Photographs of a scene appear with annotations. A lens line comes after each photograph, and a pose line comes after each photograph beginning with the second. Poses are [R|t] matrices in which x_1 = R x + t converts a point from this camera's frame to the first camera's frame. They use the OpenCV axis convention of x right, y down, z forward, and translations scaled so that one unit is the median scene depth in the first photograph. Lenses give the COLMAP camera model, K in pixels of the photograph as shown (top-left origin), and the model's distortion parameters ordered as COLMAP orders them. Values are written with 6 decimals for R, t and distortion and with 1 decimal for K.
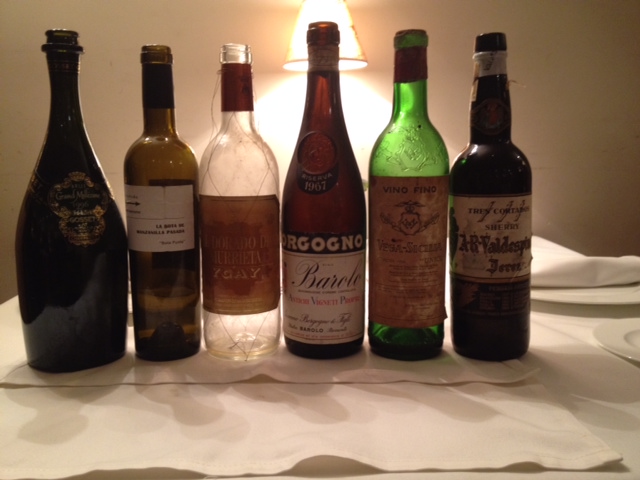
lens RADIAL K [[640.3, 0, 320.0], [0, 640.3, 240.0], [0, 0, 1]] dist [0.178935, -0.517401]
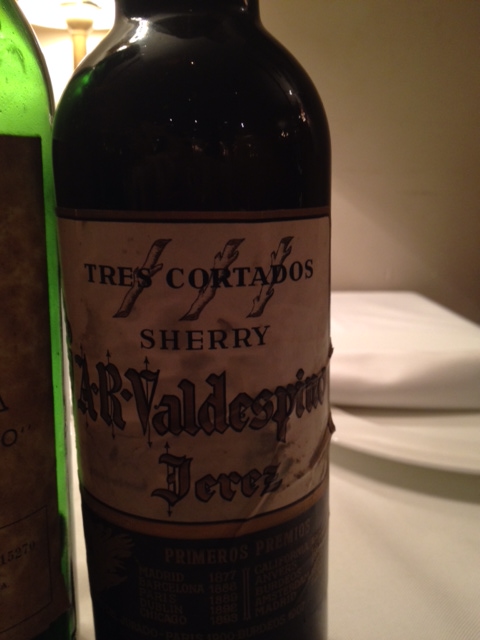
lens RADIAL K [[640.3, 0, 240.0], [0, 640.3, 320.0], [0, 0, 1]] dist [0.178935, -0.517401]
pose [[0.999336, 0.014237, 0.033548, 0.282779], [-0.016316, 0.997909, 0.062549, -0.043276], [-0.032587, -0.063055, 0.997478, 0.728372]]
